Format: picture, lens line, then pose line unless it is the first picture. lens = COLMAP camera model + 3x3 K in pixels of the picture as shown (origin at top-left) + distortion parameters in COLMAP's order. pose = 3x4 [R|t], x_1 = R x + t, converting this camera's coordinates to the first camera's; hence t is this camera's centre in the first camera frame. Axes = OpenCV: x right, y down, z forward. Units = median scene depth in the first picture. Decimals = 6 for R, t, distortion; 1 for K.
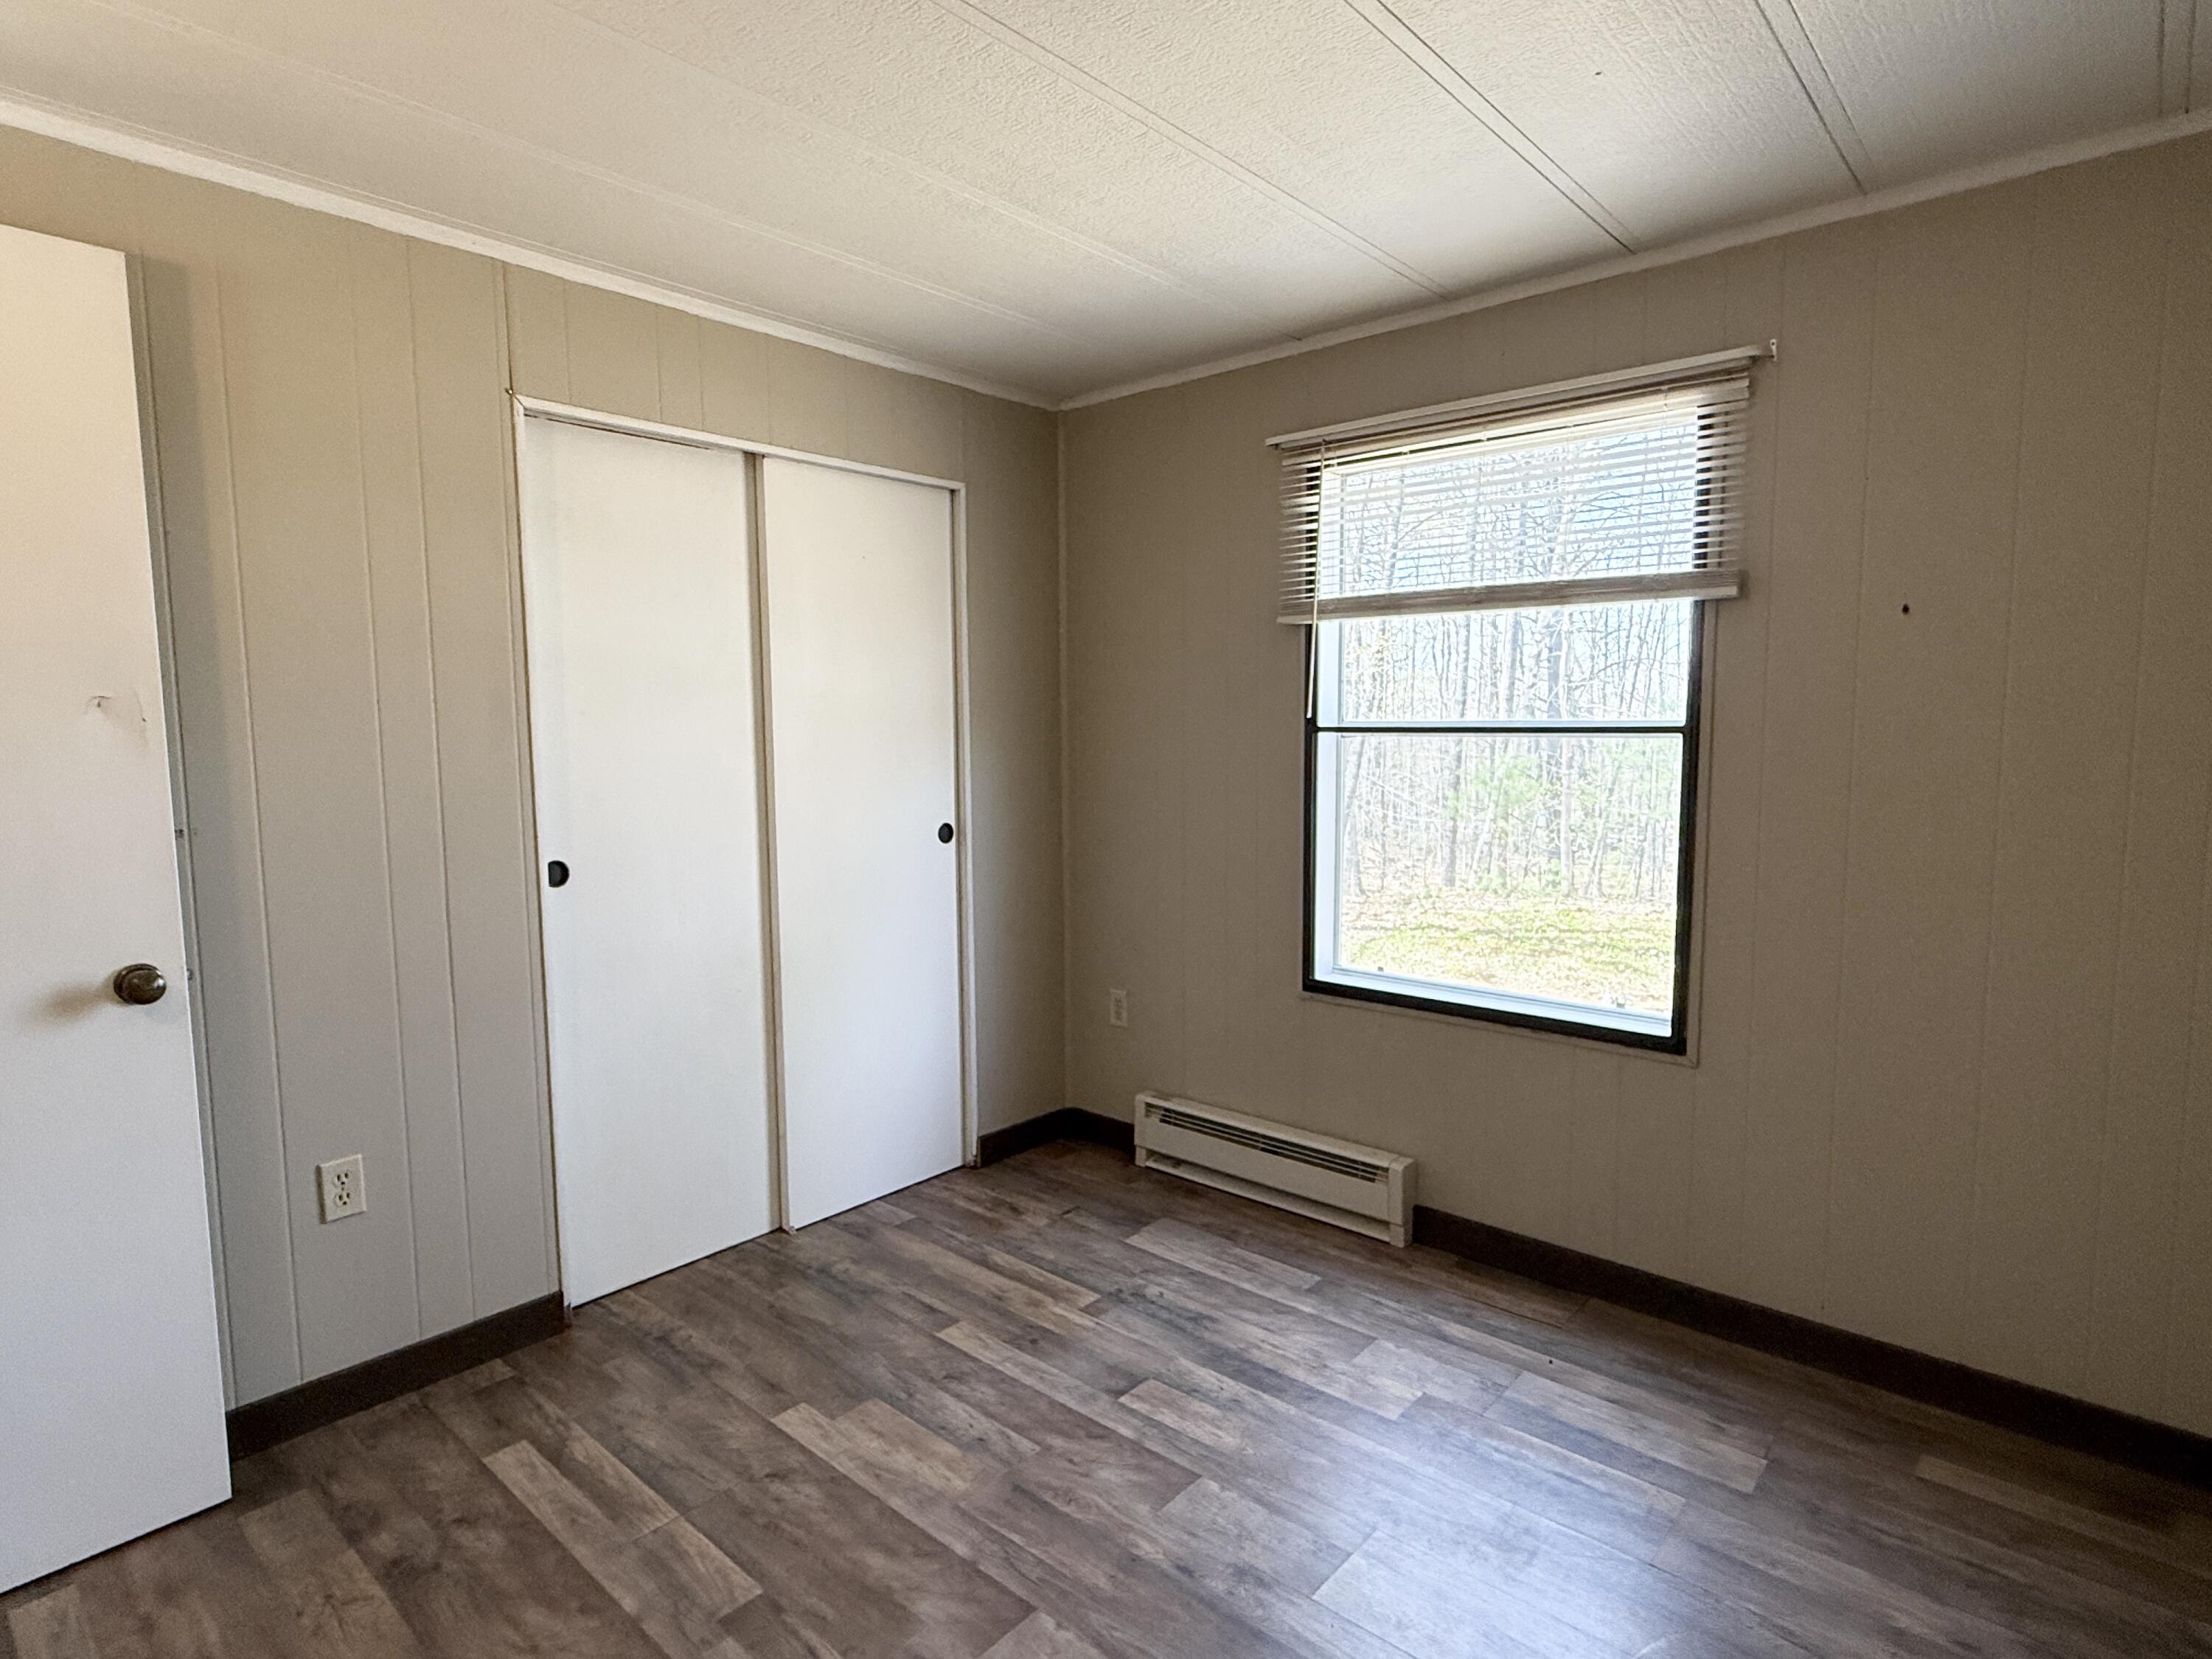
lens RADIAL K [[1190.0, 0, 1130.4], [0, 1190.0, 828.9], [0, 0, 1]] dist [-0.014217, 0.001528]
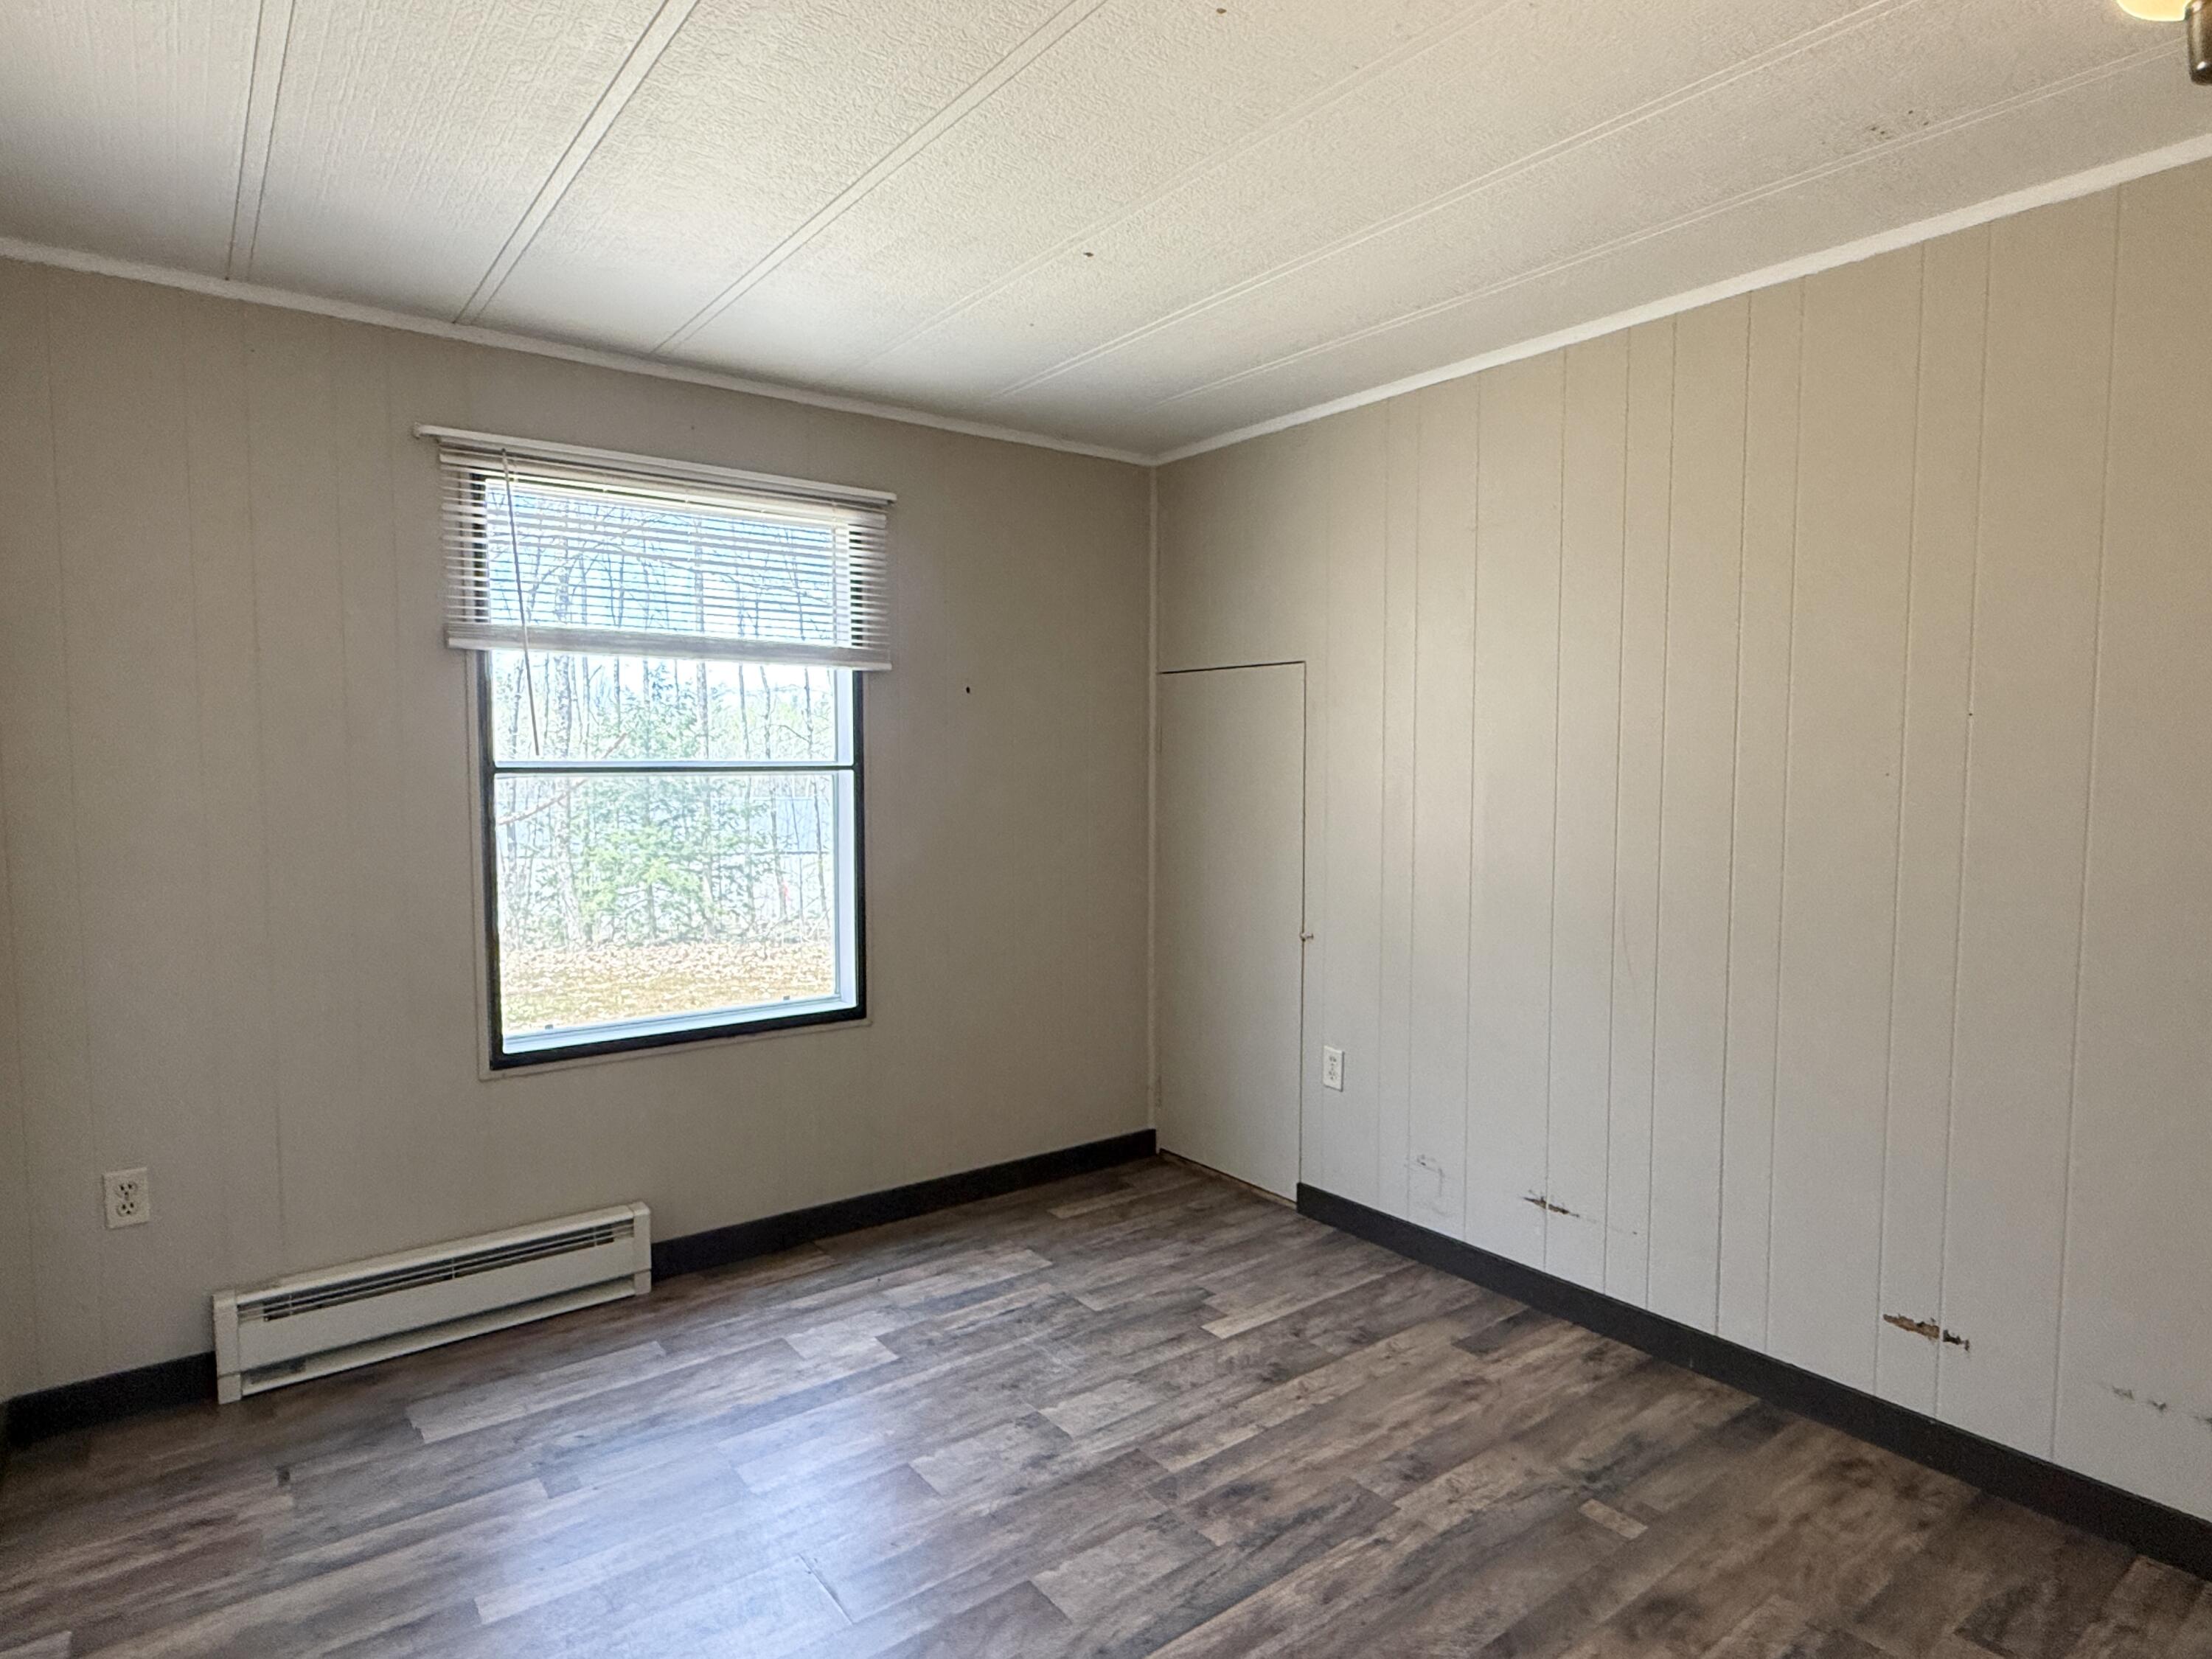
lens RADIAL K [[1190.0, 0, 1130.4], [0, 1190.0, 828.9], [0, 0, 1]] dist [-0.014217, 0.001528]
pose [[0.185860, -0.048082, 0.981399, -0.650703], [0.091530, 0.995306, 0.031429, -0.025710], [-0.978304, 0.083986, 0.189389, 0.391766]]
